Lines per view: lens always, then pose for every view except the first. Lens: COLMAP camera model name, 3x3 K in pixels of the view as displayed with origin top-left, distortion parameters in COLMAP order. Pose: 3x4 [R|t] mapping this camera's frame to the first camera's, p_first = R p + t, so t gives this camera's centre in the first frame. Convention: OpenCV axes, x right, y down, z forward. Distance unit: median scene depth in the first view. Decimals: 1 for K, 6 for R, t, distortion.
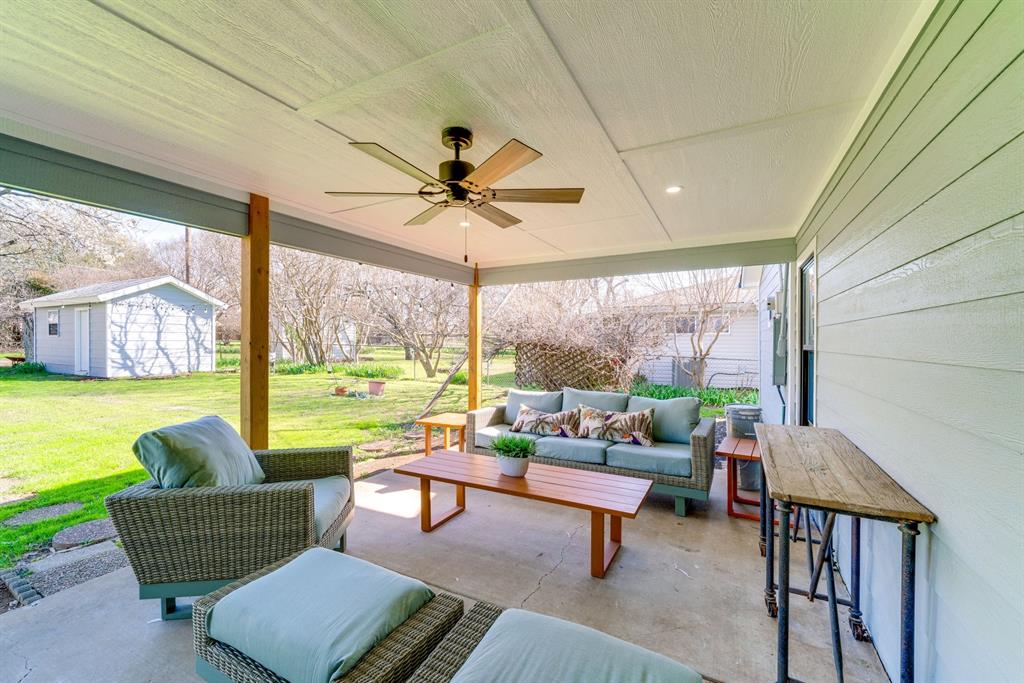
lens RADIAL K [[424.5, 0, 511.5], [0, 424.5, 344.9], [0, 0, 1]] dist [-0.001117, -0.000118]
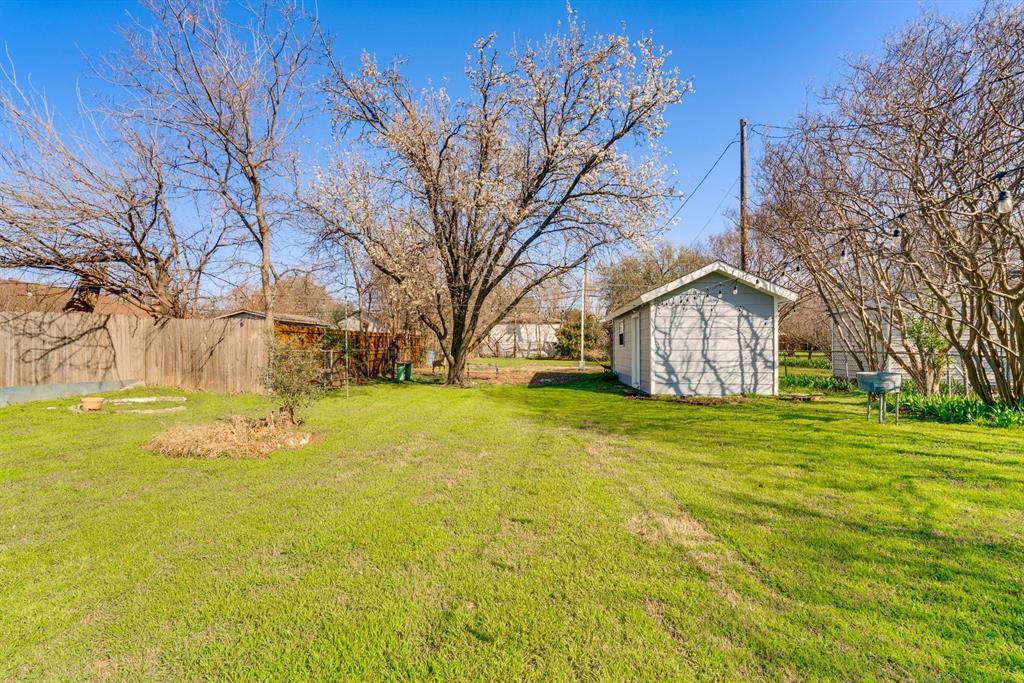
lens RADIAL K [[424.5, 0, 511.5], [0, 424.5, 344.9], [0, 0, 1]] dist [-0.001117, -0.000118]
pose [[0.388784, -0.014962, -0.921207, -0.266607], [-0.006541, 0.999798, -0.018999, -0.002810], [0.921306, 0.013412, 0.388608, 0.382258]]
